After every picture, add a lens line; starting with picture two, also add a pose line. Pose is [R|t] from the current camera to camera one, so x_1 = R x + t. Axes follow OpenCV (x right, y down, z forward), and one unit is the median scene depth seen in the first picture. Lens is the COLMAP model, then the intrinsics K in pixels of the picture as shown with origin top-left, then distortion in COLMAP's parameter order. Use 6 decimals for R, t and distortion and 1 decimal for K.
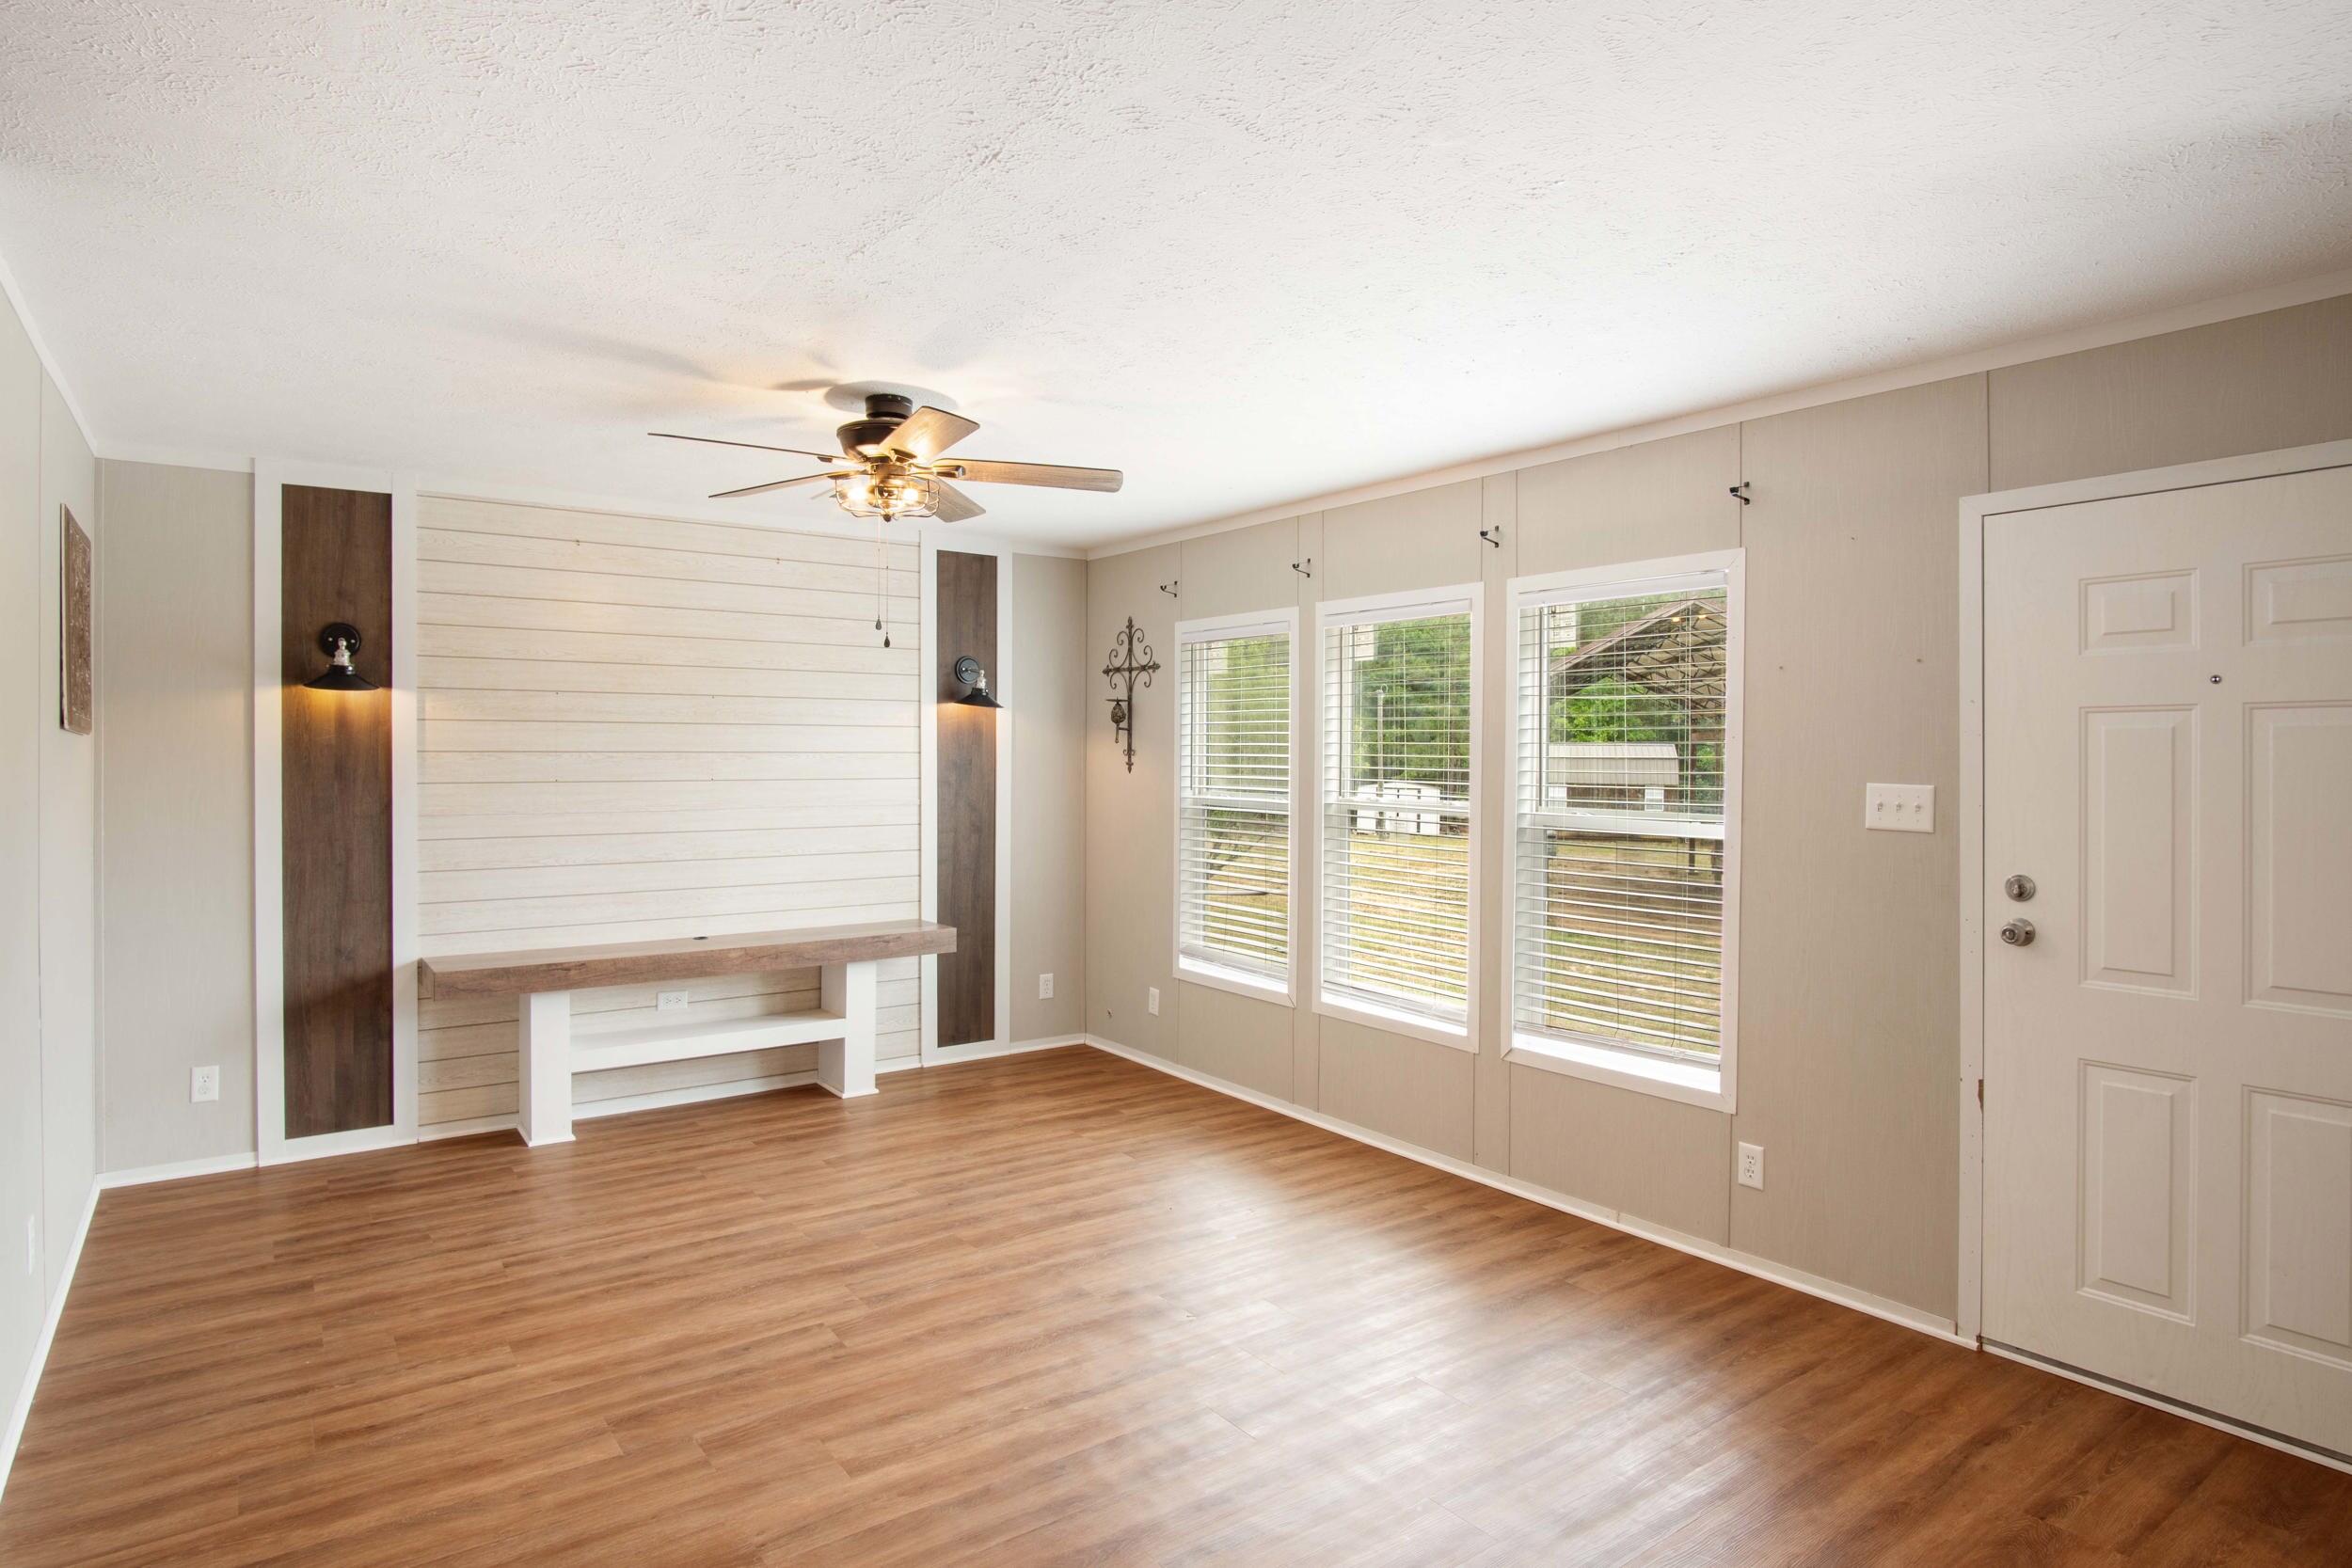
lens RADIAL K [[1272.1, 0, 1176.7], [0, 1272.1, 765.0], [0, 0, 1]] dist [-0.025809, 0.000063]
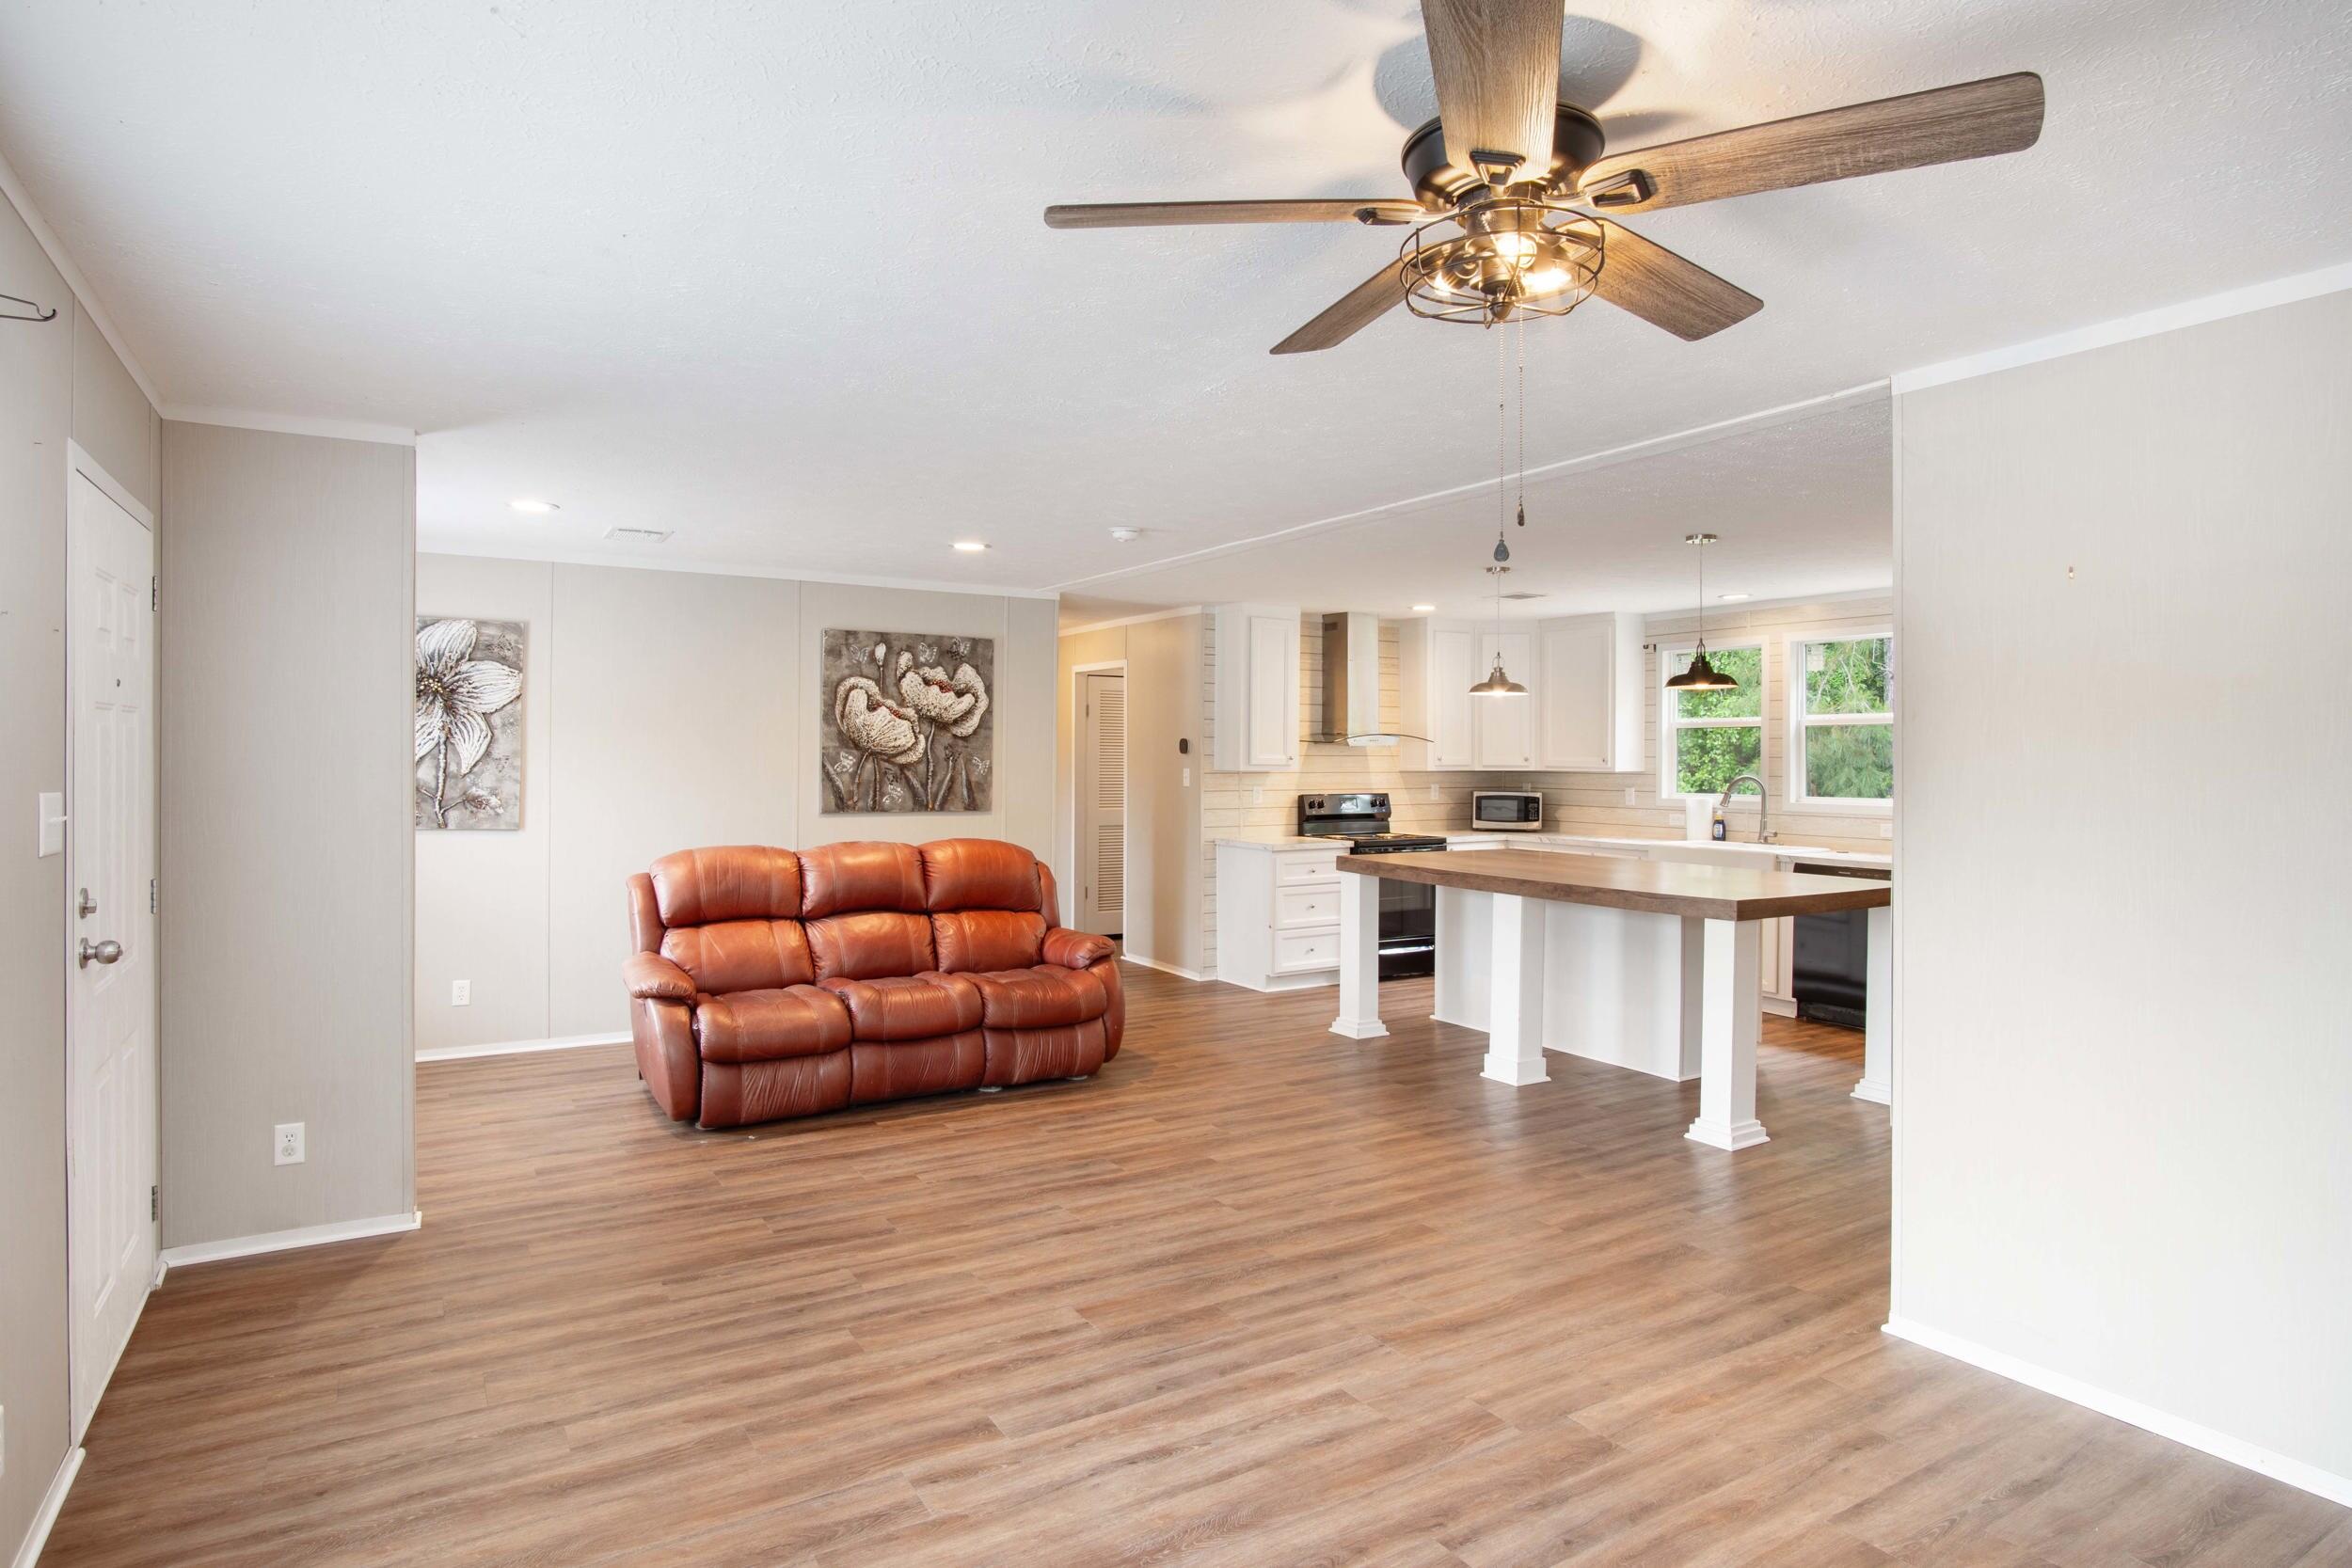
lens RADIAL K [[1272.1, 0, 1183.1], [0, 1272.1, 765.1], [0, 0, 1]] dist [-0.025809, 0.000063]
pose [[-0.997156, -0.009683, 0.074740, -0.178755], [-0.008460, 0.999825, 0.016667, -0.021525], [-0.074888, 0.015987, -0.997064, 1.974927]]
